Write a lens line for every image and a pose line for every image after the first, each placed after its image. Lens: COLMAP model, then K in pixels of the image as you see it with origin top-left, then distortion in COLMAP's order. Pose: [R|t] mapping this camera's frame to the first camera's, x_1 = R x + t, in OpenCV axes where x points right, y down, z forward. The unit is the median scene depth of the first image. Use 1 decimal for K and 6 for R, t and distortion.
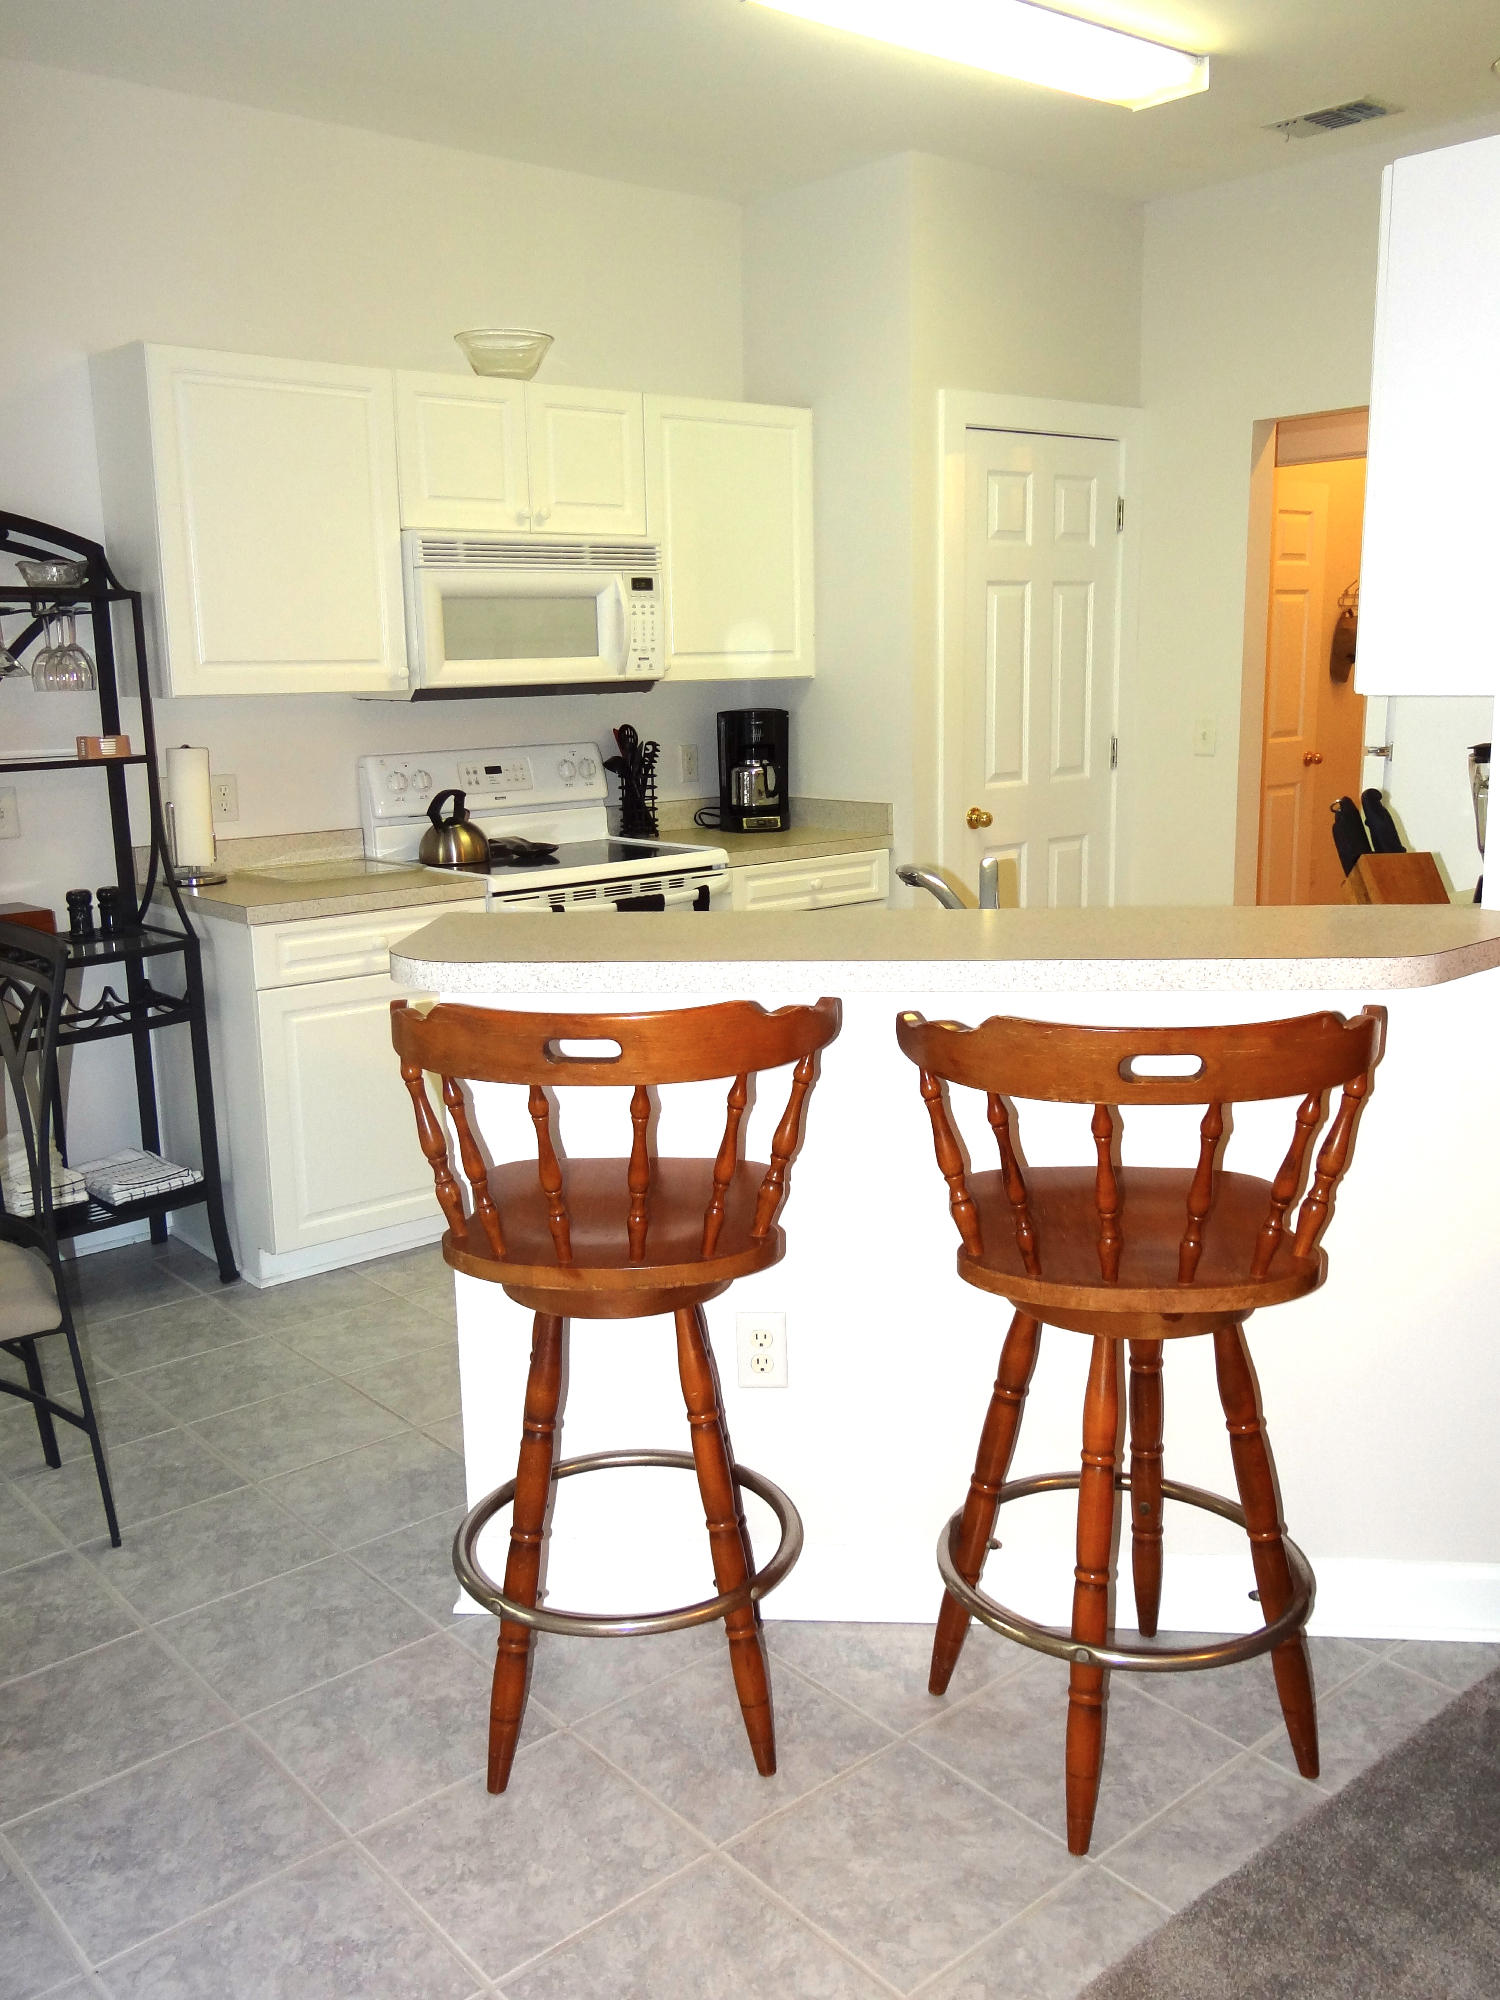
lens RADIAL K [[1721.2, 0, 734.6], [0, 1721.2, 988.1], [0, 0, 1]] dist [0.047395, -0.021242]
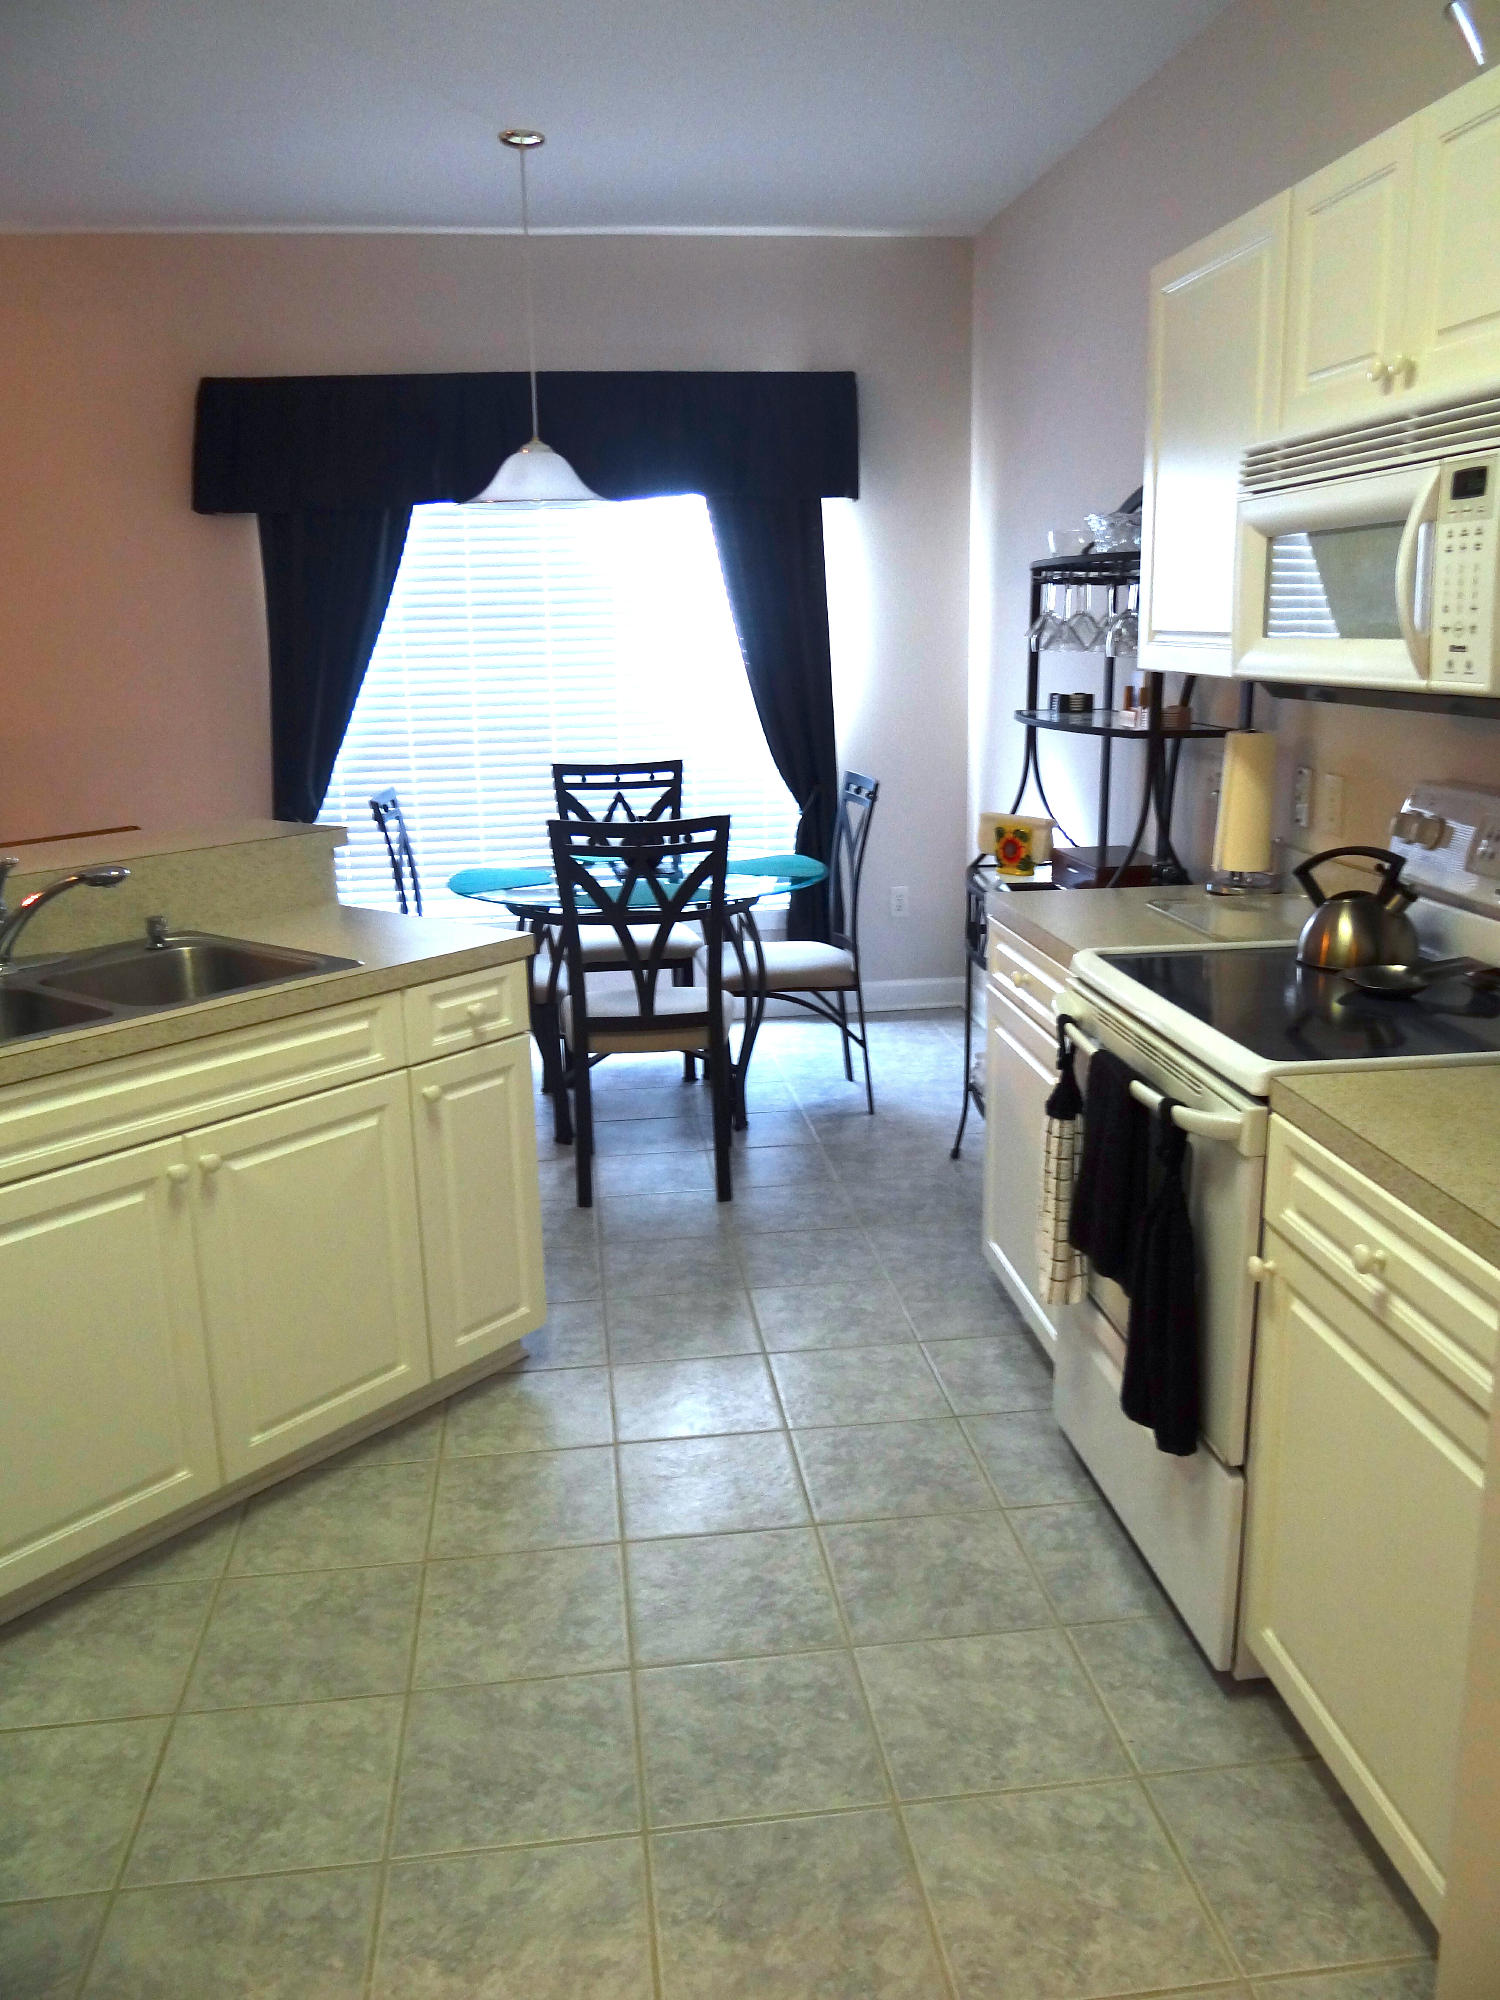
lens RADIAL K [[1583.6, 0, 745.3], [0, 1583.6, 1000.9], [0, 0, 1]] dist [-0.006146, 0.008175]
pose [[-0.553373, 0.228219, -0.801059, 0.484059], [-0.126400, 0.927584, 0.351582, -0.269506], [0.823287, 0.295810, -0.484453, 1.270902]]
